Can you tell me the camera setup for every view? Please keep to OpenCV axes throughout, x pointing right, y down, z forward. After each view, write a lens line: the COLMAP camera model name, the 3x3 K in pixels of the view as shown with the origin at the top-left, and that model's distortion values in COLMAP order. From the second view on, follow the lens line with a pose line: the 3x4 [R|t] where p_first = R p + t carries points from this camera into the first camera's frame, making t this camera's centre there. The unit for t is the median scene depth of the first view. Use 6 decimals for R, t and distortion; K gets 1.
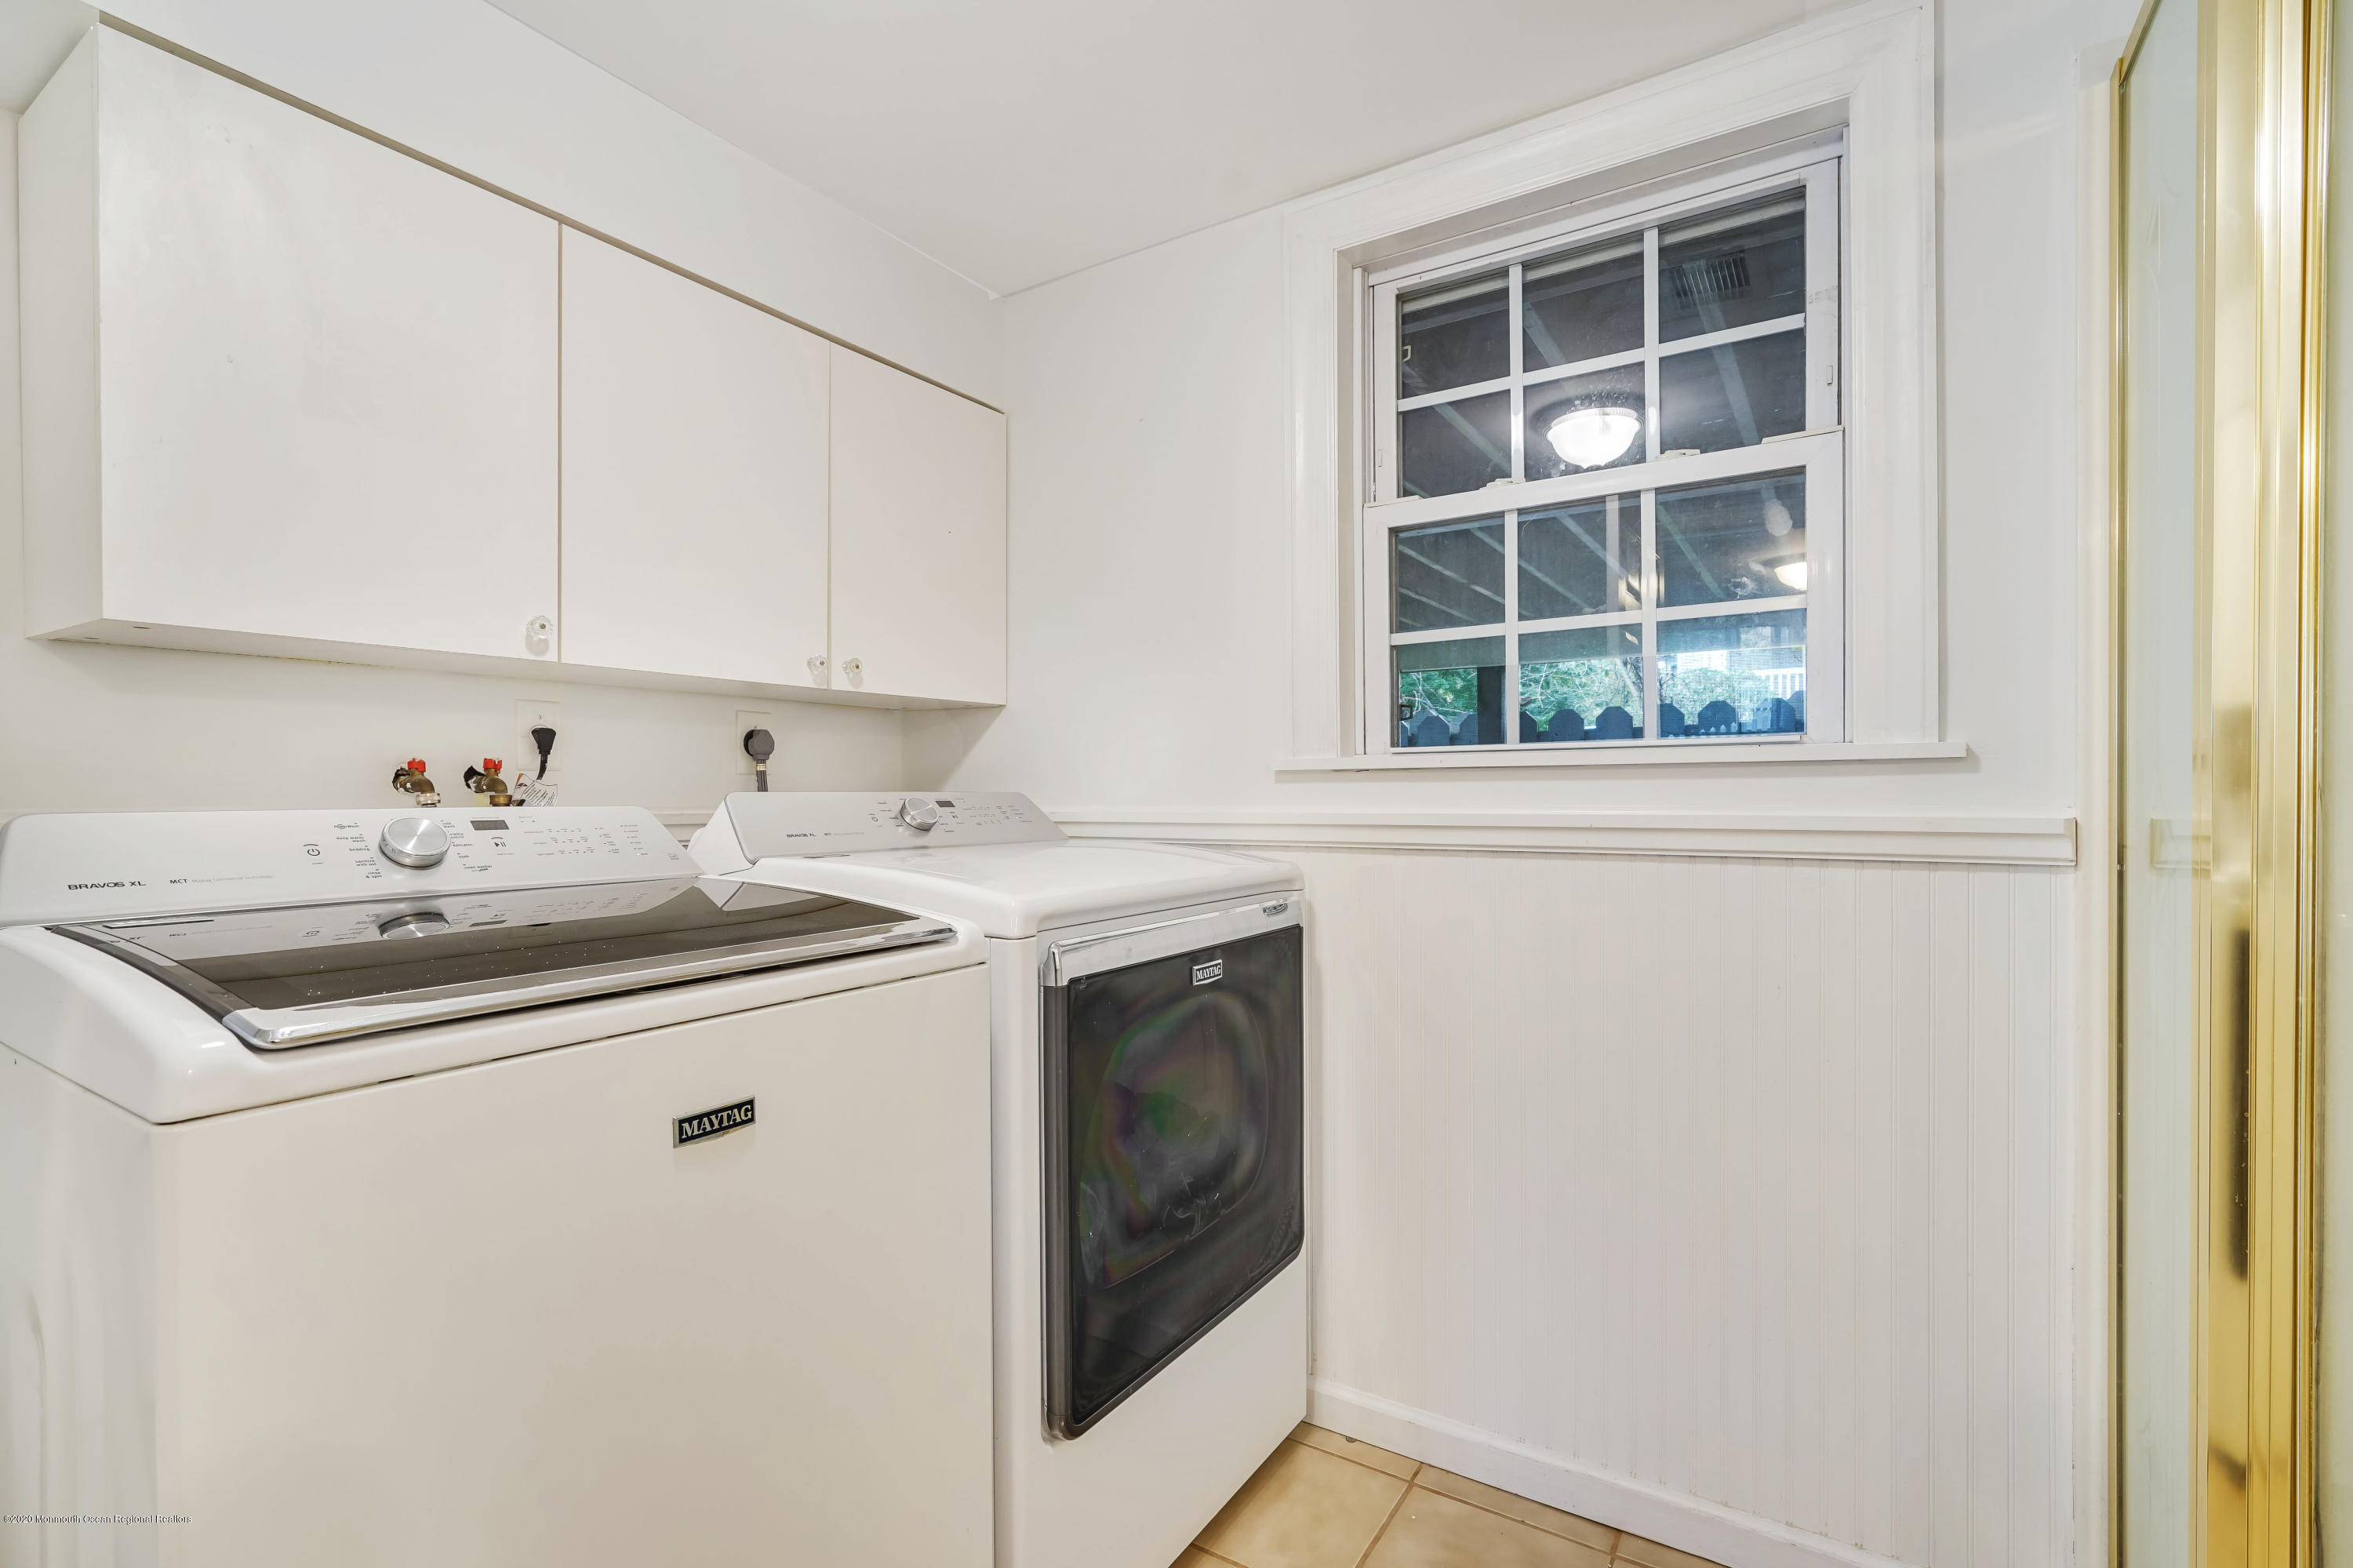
lens RADIAL K [[1059.2, 0, 1182.9], [0, 1059.2, 802.4], [0, 0, 1]] dist [-0.015679, 0.009820]
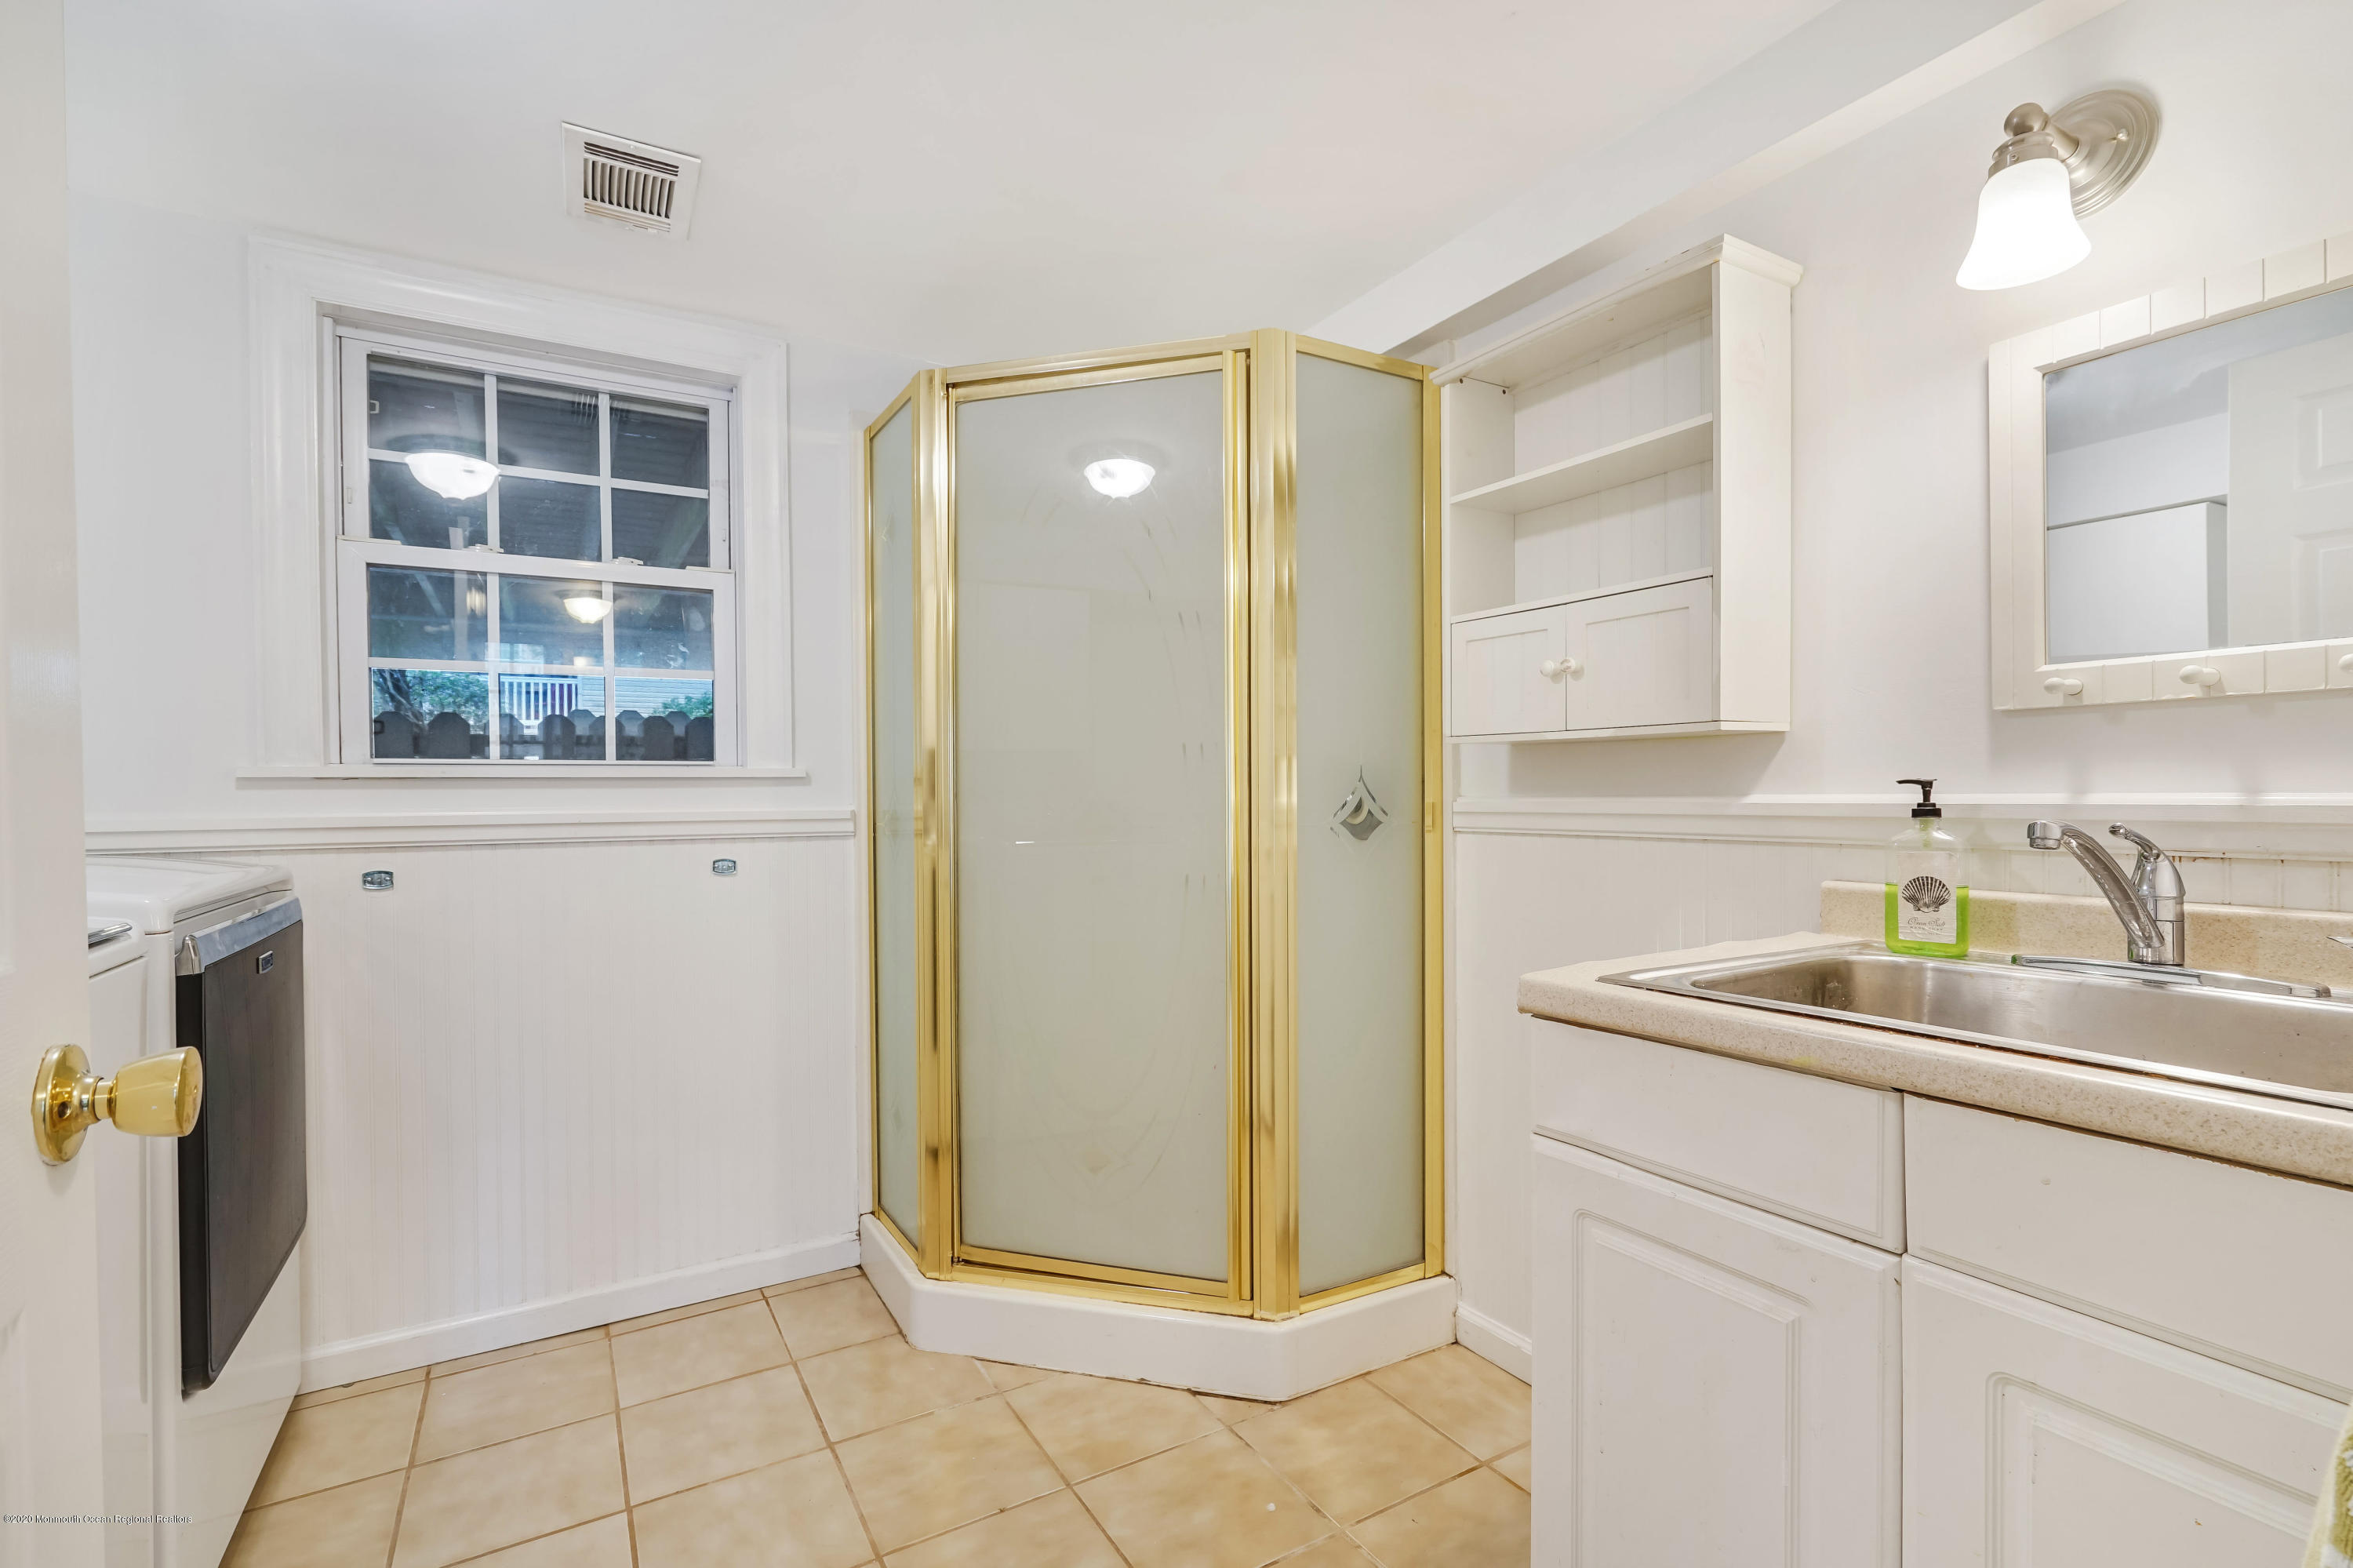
lens RADIAL K [[1059.2, 0, 1182.9], [0, 1059.2, 802.4], [0, 0, 1]] dist [-0.015679, 0.009820]
pose [[0.444676, -0.006291, 0.895669, -0.461853], [0.014307, 0.999898, -0.000079, 0.007765], [-0.895577, 0.012849, 0.444721, -0.293682]]
